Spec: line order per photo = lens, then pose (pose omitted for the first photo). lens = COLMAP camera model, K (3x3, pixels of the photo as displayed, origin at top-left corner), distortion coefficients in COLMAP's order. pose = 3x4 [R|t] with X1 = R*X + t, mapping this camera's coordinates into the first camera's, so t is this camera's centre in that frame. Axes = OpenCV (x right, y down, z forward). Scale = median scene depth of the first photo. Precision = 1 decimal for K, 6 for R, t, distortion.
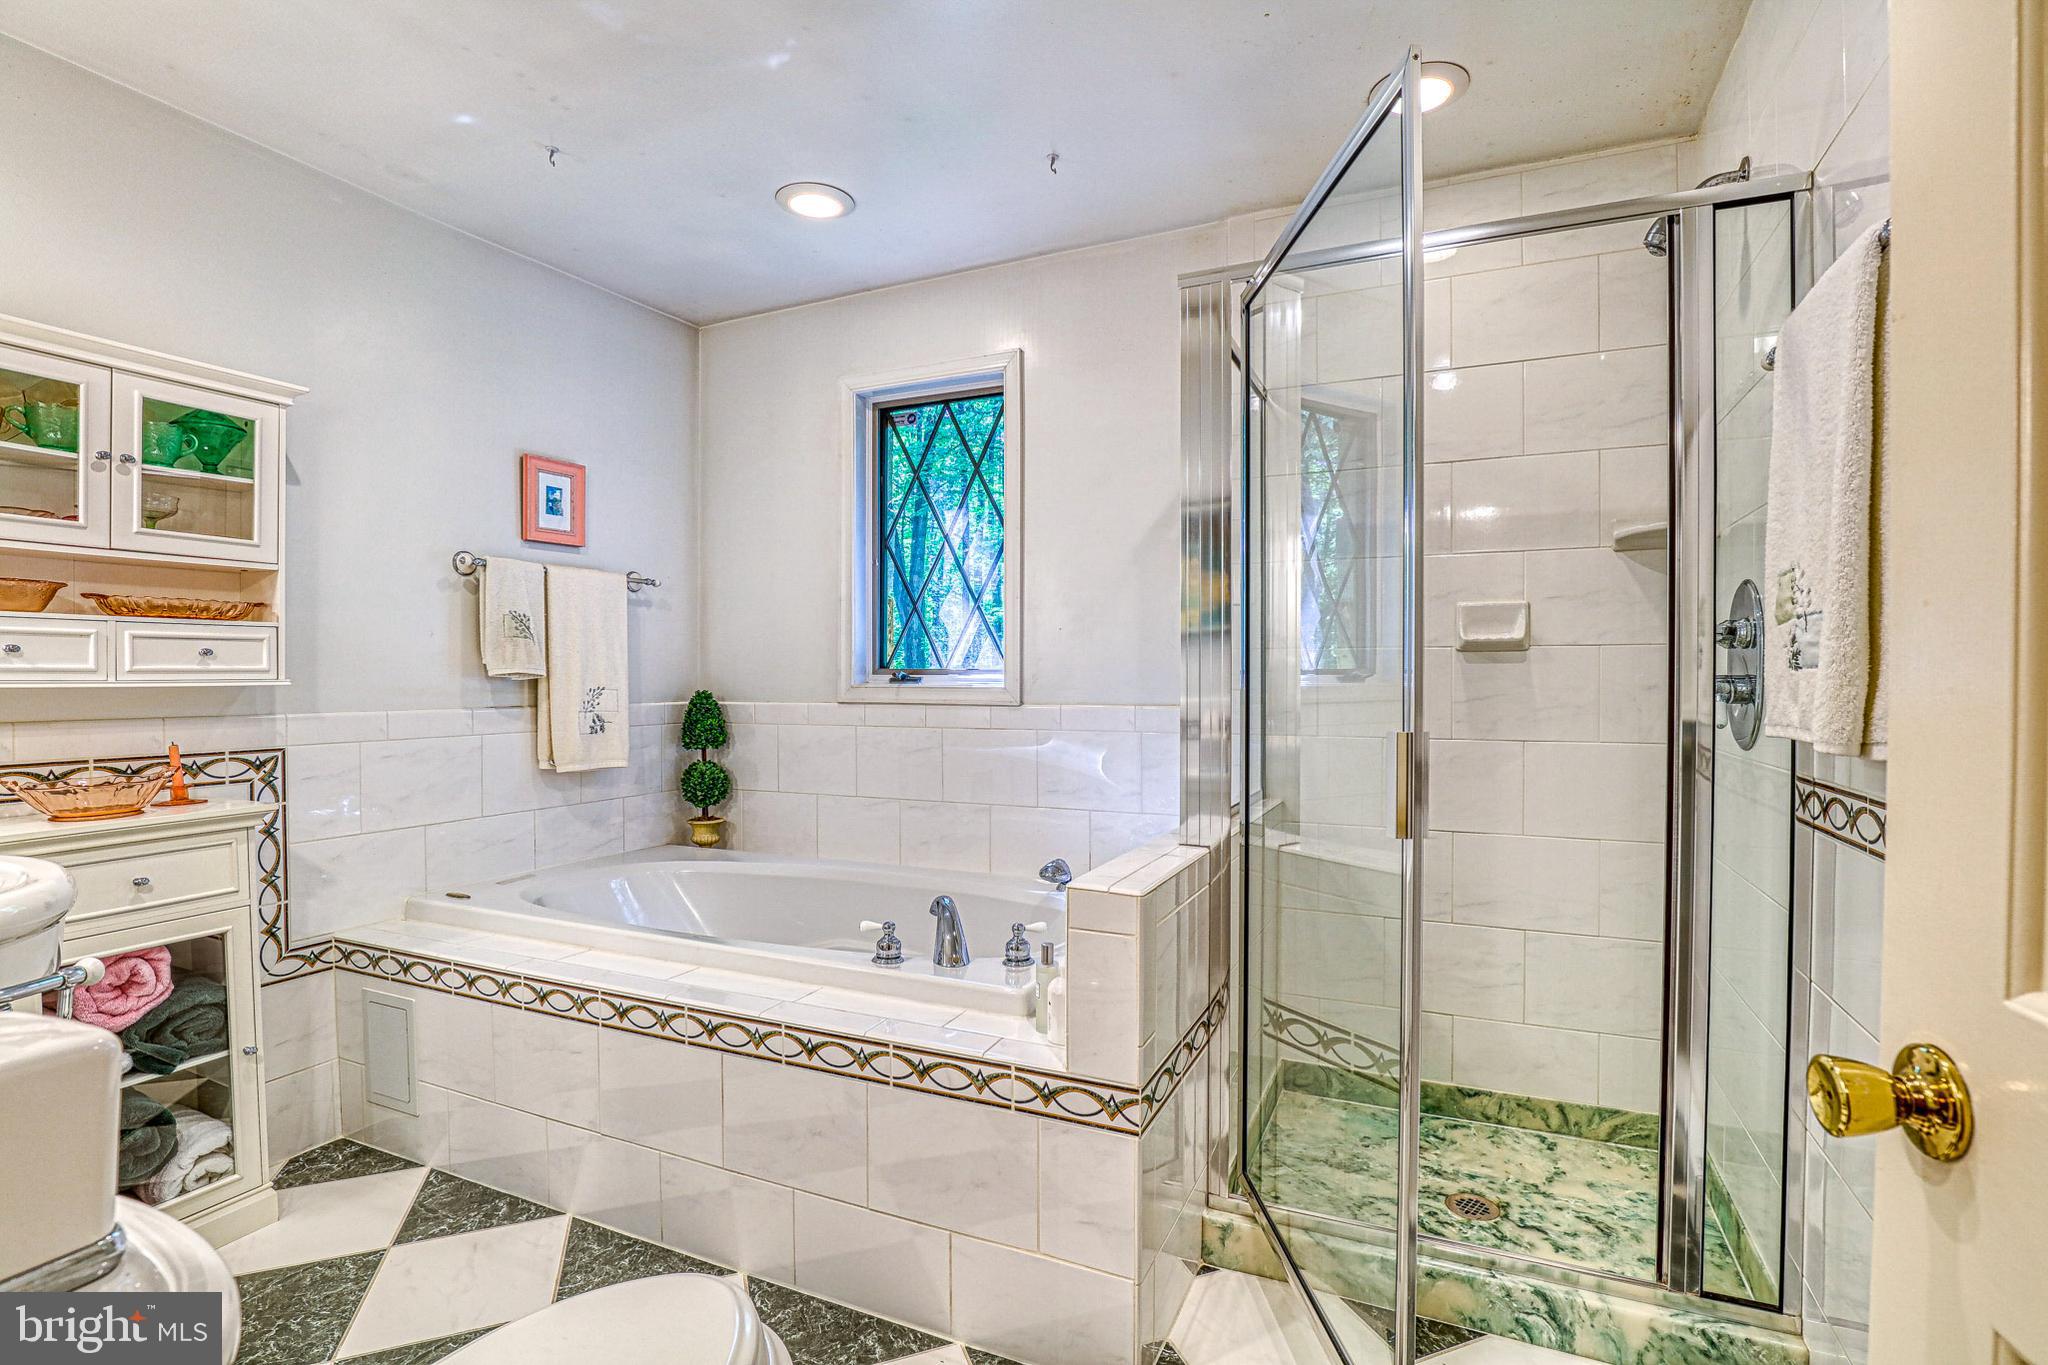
lens RADIAL K [[938.2, 0, 1034.1], [0, 938.2, 697.2], [0, 0, 1]] dist [-0.033025, -0.000057]
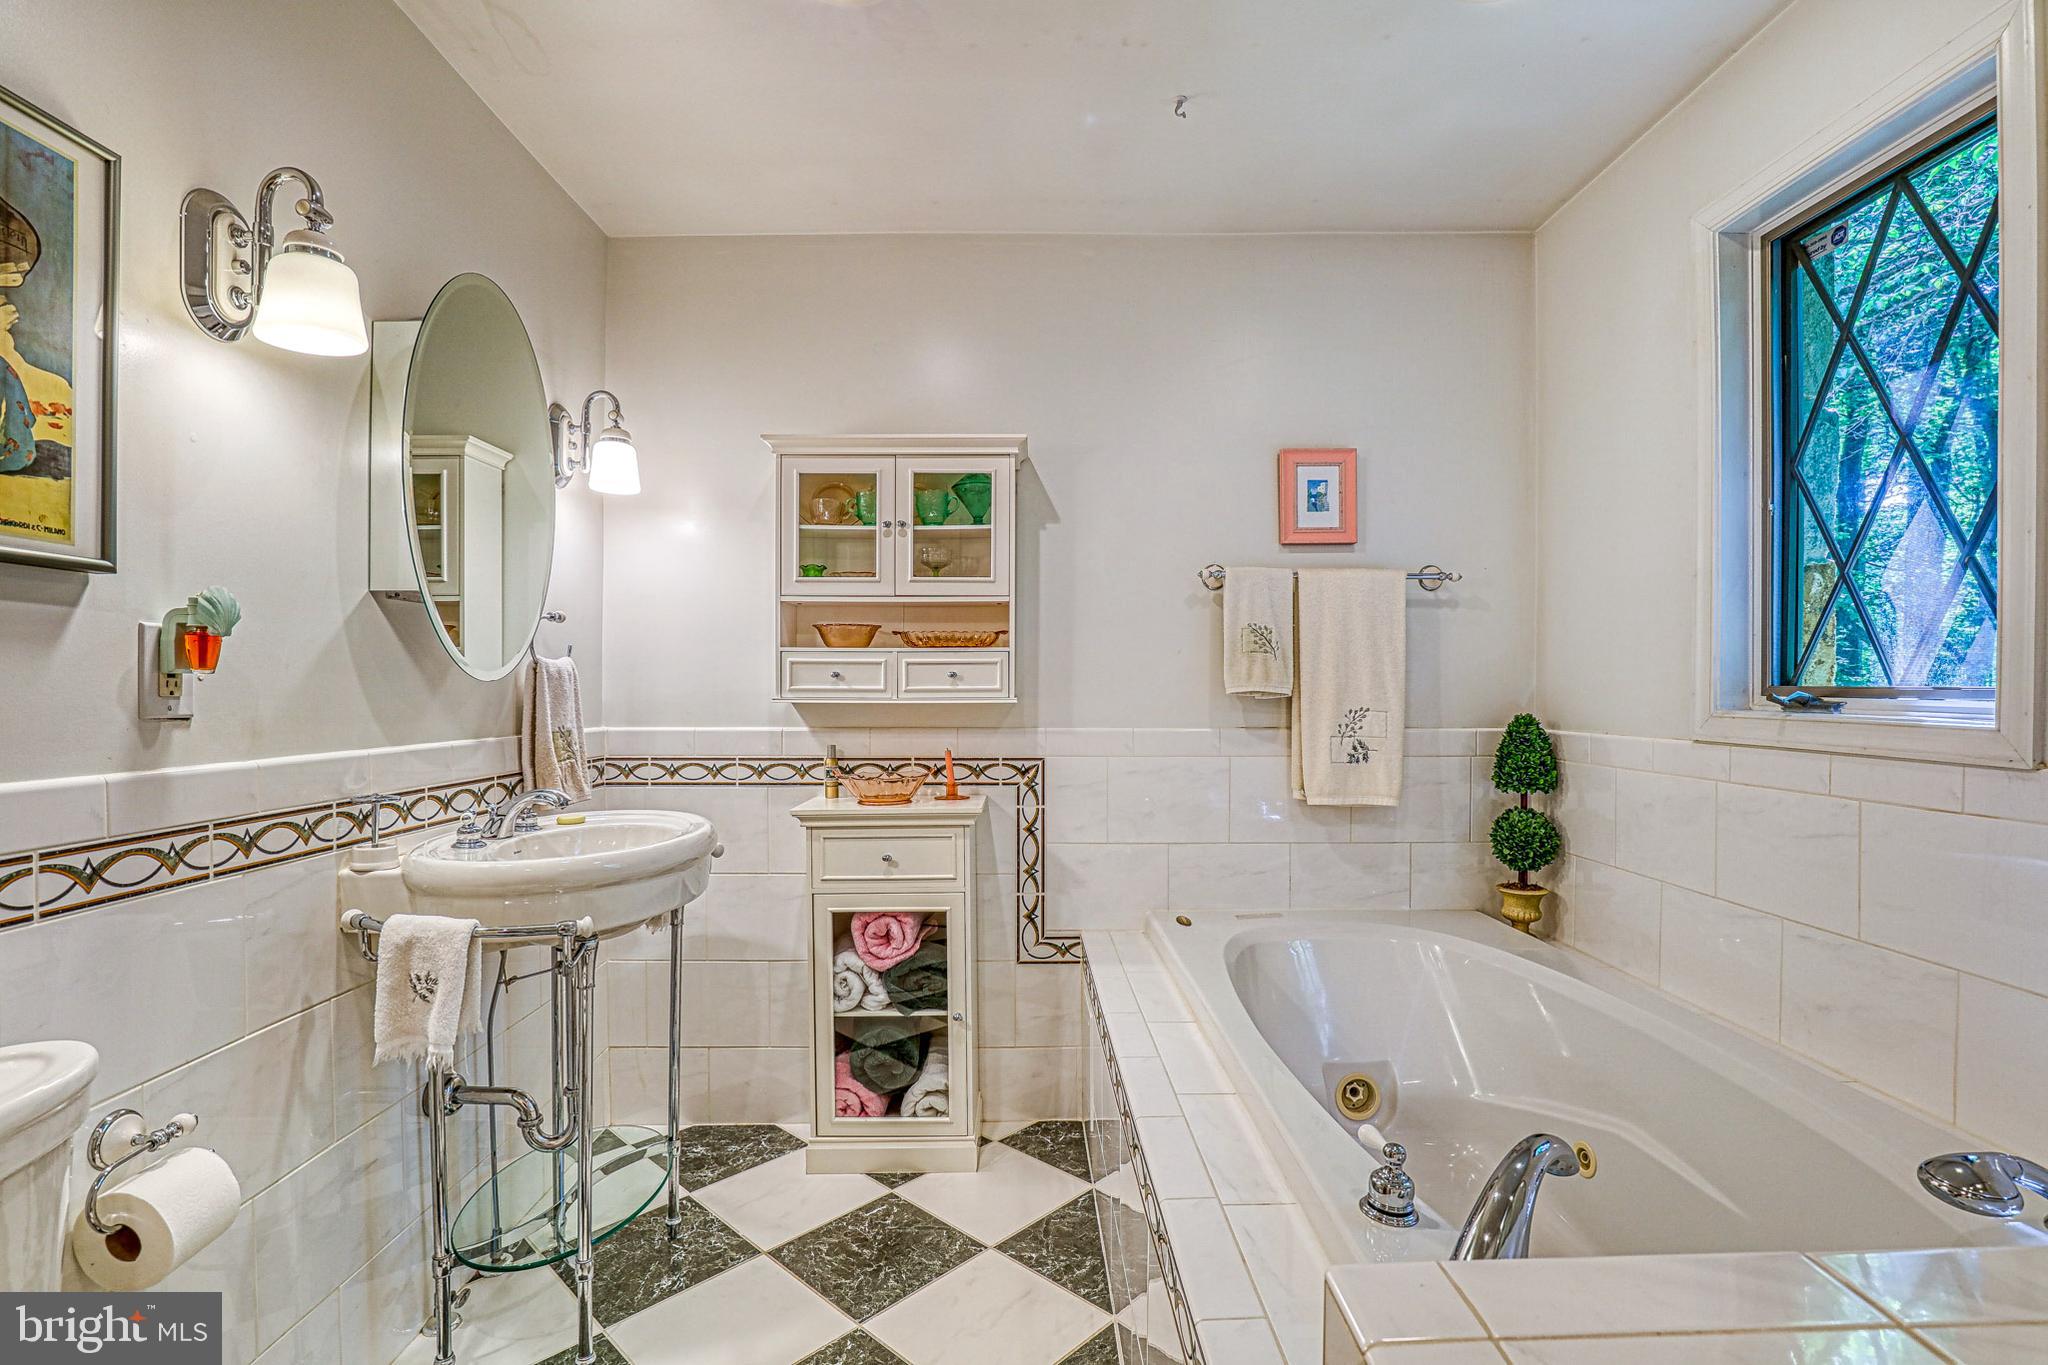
lens RADIAL K [[938.2, 0, 1034.1], [0, 938.2, 697.2], [0, 0, 1]] dist [-0.033025, -0.000057]
pose [[0.430162, 0.011887, -0.902674, 0.189652], [-0.020724, 0.999780, 0.003290, -0.019694], [0.902514, 0.017292, 0.430314, 0.424492]]
